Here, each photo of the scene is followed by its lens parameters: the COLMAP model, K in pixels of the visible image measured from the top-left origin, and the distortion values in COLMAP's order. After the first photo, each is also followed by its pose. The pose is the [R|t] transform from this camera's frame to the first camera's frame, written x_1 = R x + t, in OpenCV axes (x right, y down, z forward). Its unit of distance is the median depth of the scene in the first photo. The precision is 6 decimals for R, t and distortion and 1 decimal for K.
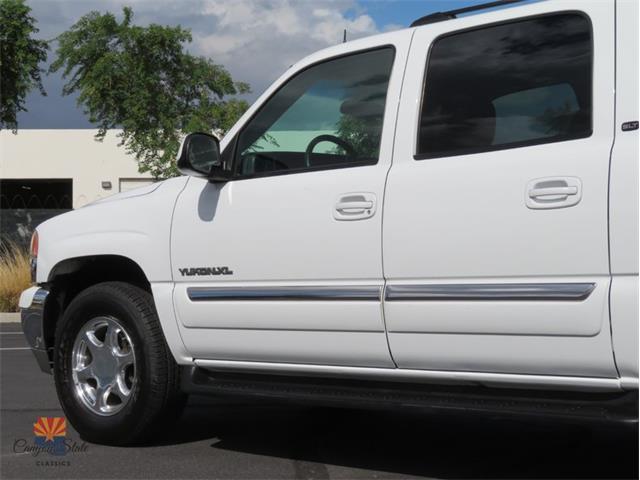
lens RADIAL K [[1215.4, 0, 318.8], [0, 1215.4, 261.7], [0, 0, 1]] dist [0.026518, -0.242647]
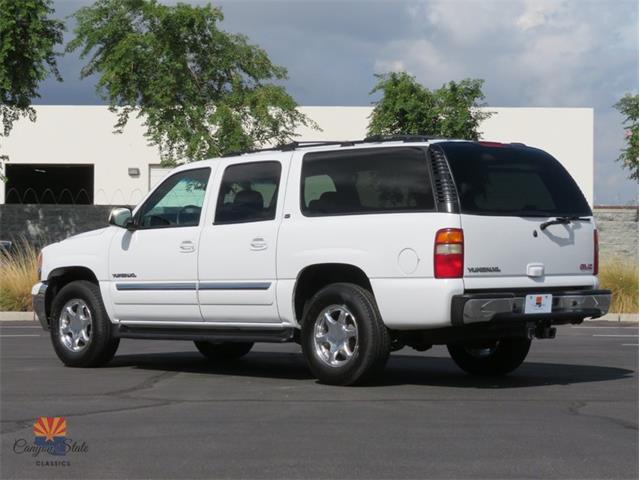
lens RADIAL K [[1780.7, 0, 320.0], [0, 1780.7, 240.0], [0, 0, 1]] dist [-0.072137, 0.414966]
pose [[0.996815, 0.012707, -0.078732, 0.406674], [-0.013867, 0.999803, -0.014208, -0.011687], [0.078536, 0.015255, 0.996795, -1.679735]]
